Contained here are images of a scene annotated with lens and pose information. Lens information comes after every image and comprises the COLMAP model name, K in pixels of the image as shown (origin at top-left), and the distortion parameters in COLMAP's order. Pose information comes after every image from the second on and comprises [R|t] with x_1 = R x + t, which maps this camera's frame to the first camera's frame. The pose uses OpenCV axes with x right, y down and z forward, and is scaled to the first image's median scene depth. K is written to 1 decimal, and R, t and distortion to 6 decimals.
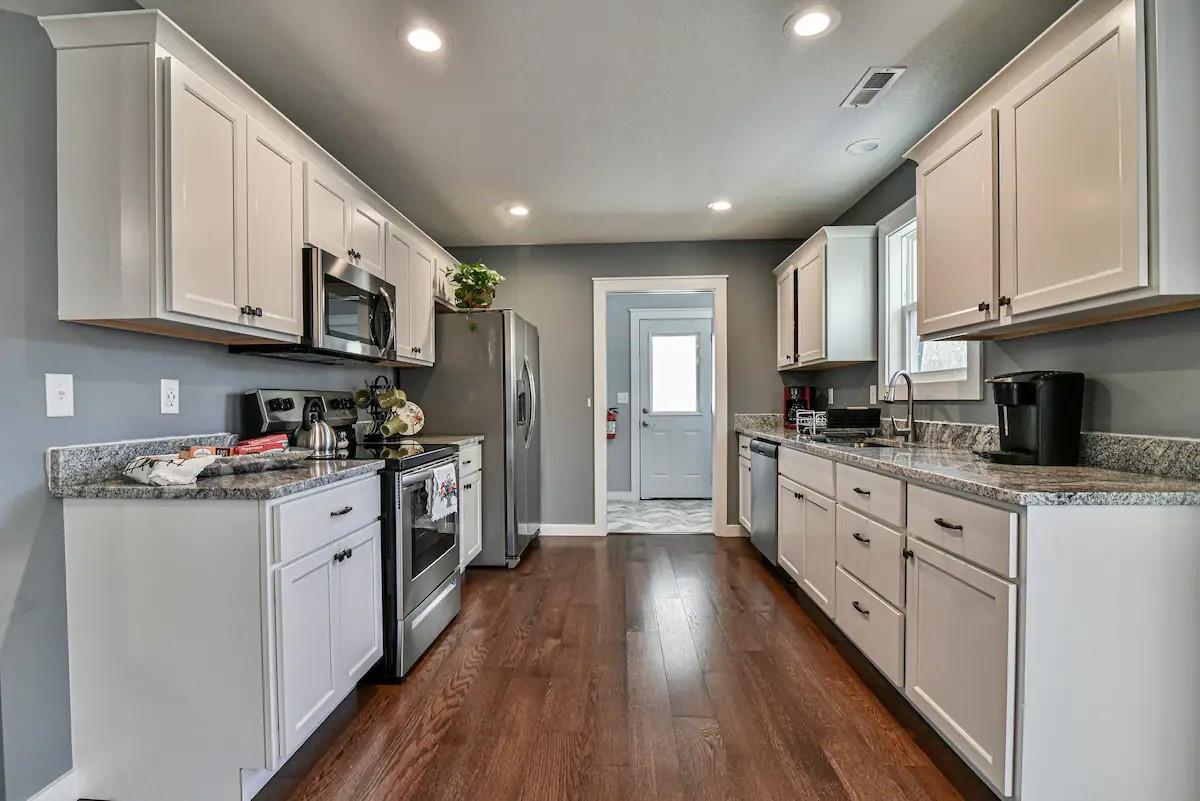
lens RADIAL K [[556.6, 0, 609.2], [0, 556.6, 400.8], [0, 0, 1]] dist [0.000543, -0.000146]
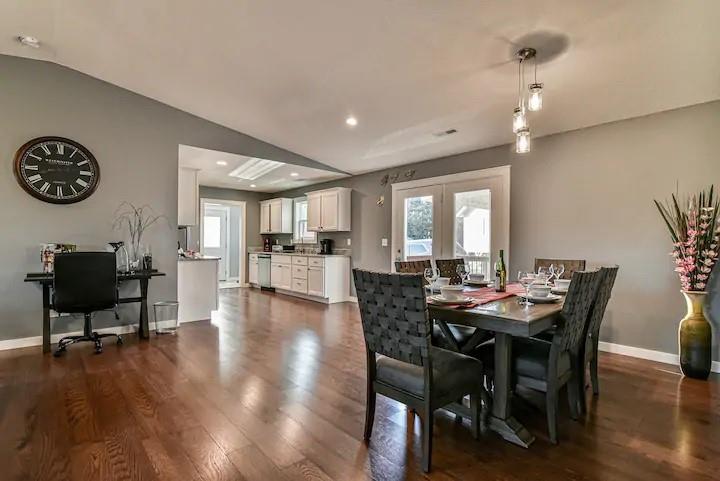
lens RADIAL K [[333.9, 0, 355.5], [0, 333.9, 243.0], [0, 0, 1]] dist [0.000543, -0.000146]
pose [[0.726412, 0.010156, 0.687184, -0.984001], [-0.011292, 0.999932, -0.002842, -0.001088], [-0.687166, -0.005695, 0.726478, -1.224998]]
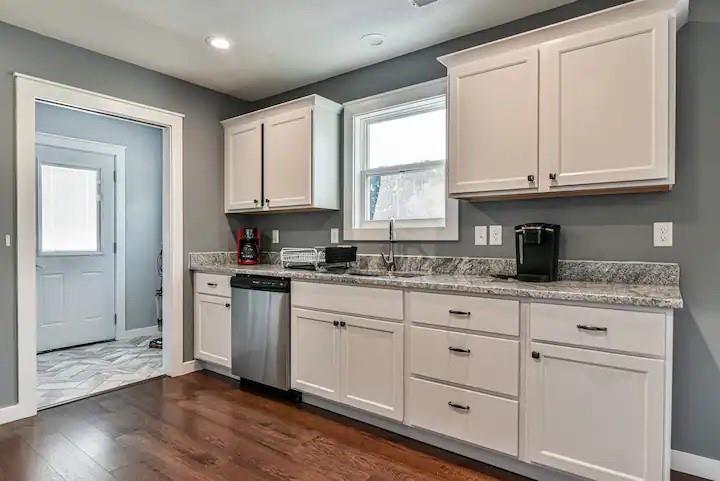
lens RADIAL K [[409.6, 0, 364.4], [0, 409.6, 242.3], [0, 0, 1]] dist [-0.011744, 0.000941]
pose [[0.581022, 0.001998, 0.813886, -0.316183], [-0.005985, 0.999980, 0.001819, 0.002300], [-0.813866, -0.005928, 0.581022, 0.479185]]
